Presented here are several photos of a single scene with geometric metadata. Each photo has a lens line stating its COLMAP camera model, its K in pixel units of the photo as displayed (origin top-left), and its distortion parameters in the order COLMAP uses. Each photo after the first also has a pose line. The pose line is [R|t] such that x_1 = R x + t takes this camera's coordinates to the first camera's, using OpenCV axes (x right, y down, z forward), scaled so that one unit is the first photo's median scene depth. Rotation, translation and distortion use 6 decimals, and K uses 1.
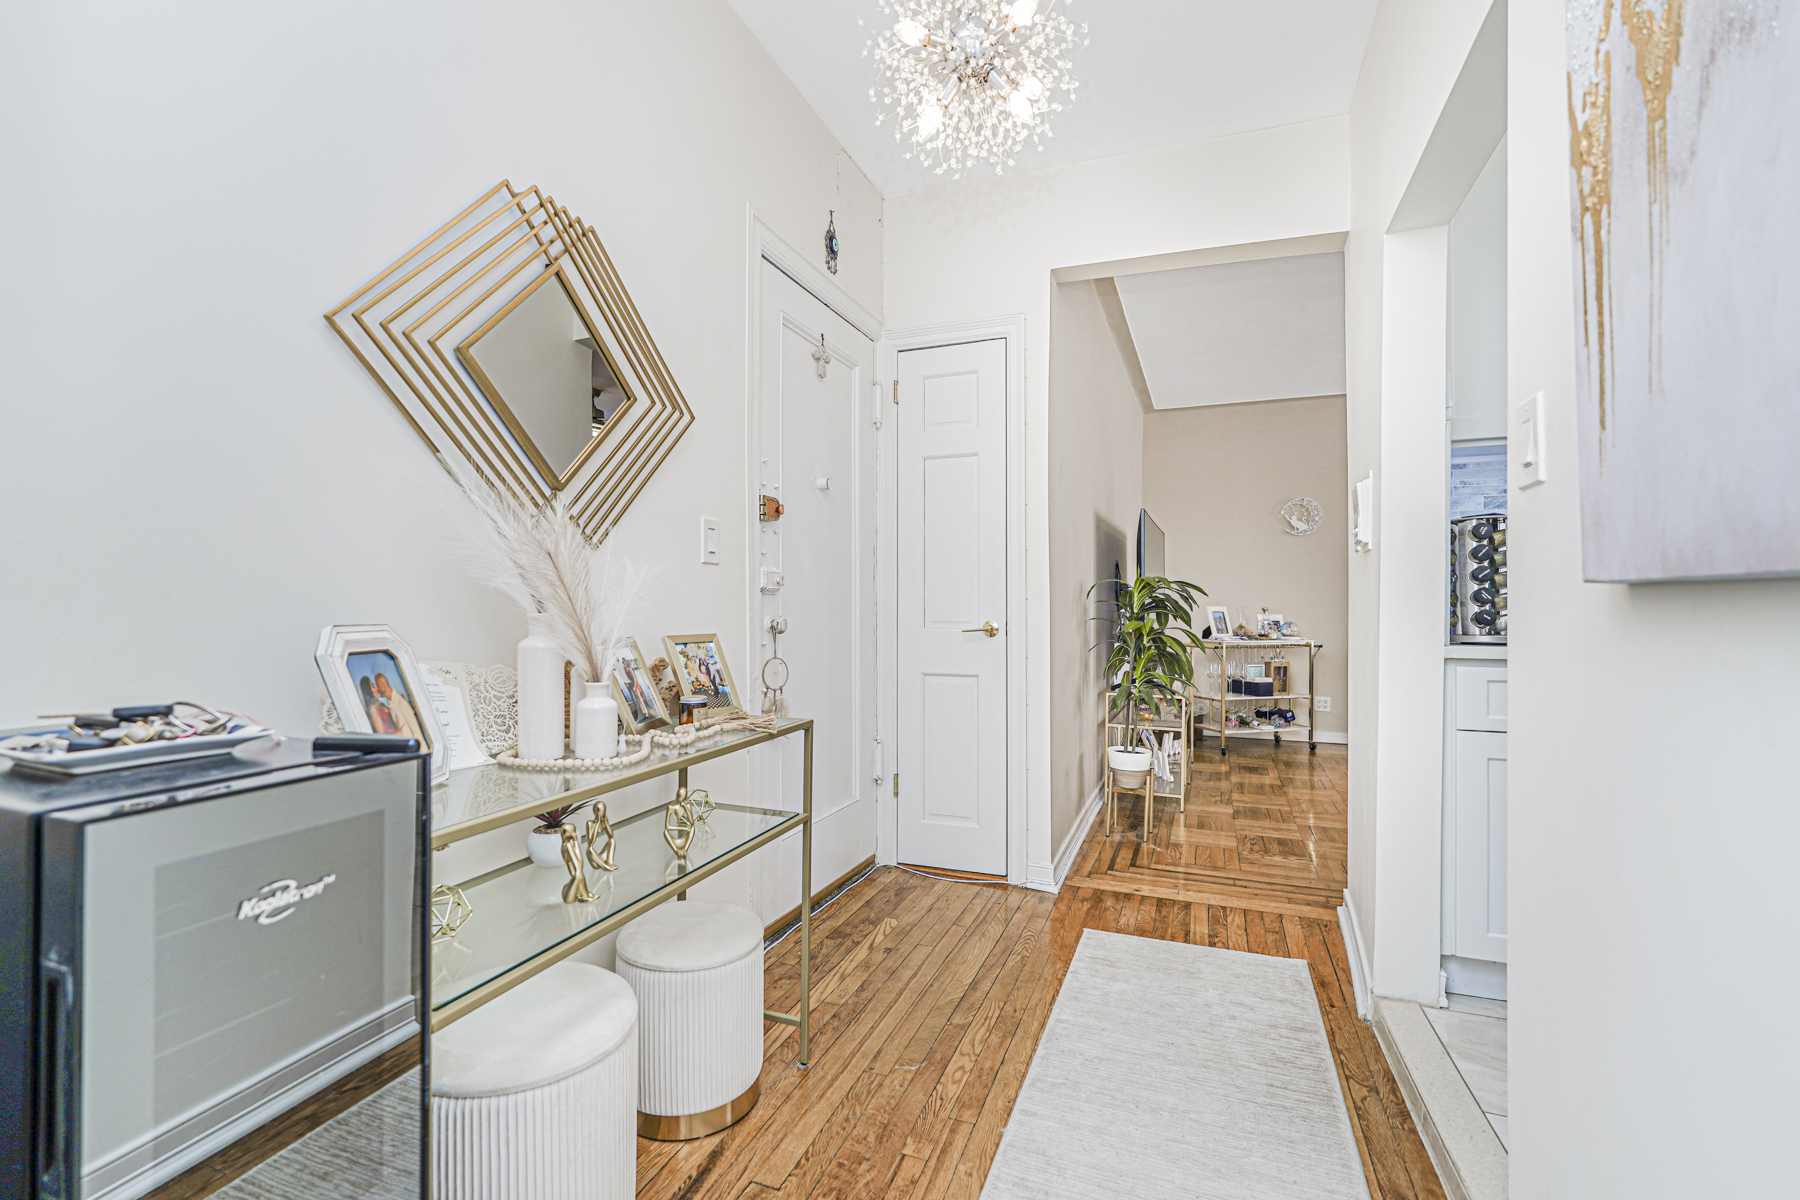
lens RADIAL K [[805.7, 0, 895.6], [0, 805.7, 617.6], [0, 0, 1]] dist [-0.001599, 0.000206]
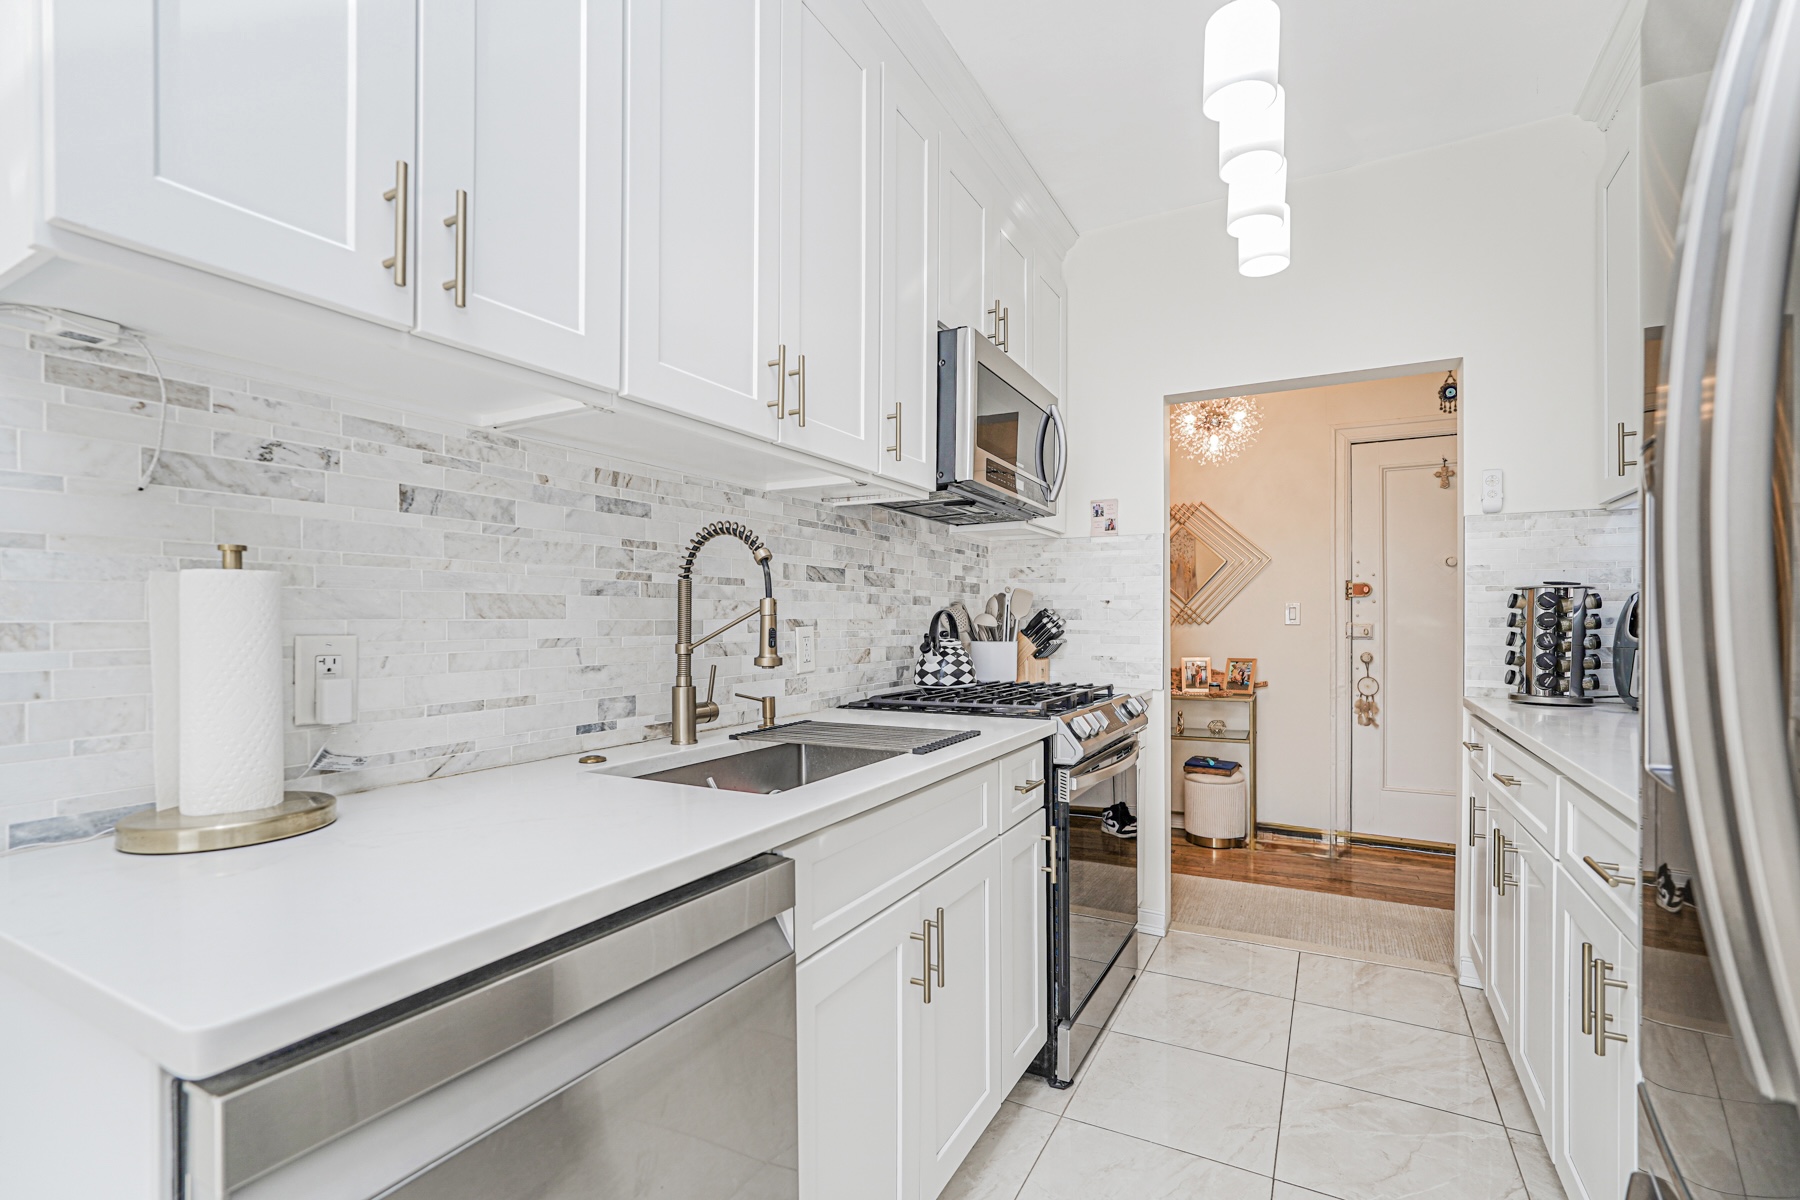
lens RADIAL K [[805.7, 0, 895.6], [0, 805.7, 617.6], [0, 0, 1]] dist [-0.001599, 0.000206]
pose [[-0.127956, -0.001512, -0.991779, 1.914979], [-0.006111, 0.999981, -0.000737, -0.077989], [0.991761, 0.005966, -0.127962, 0.270569]]
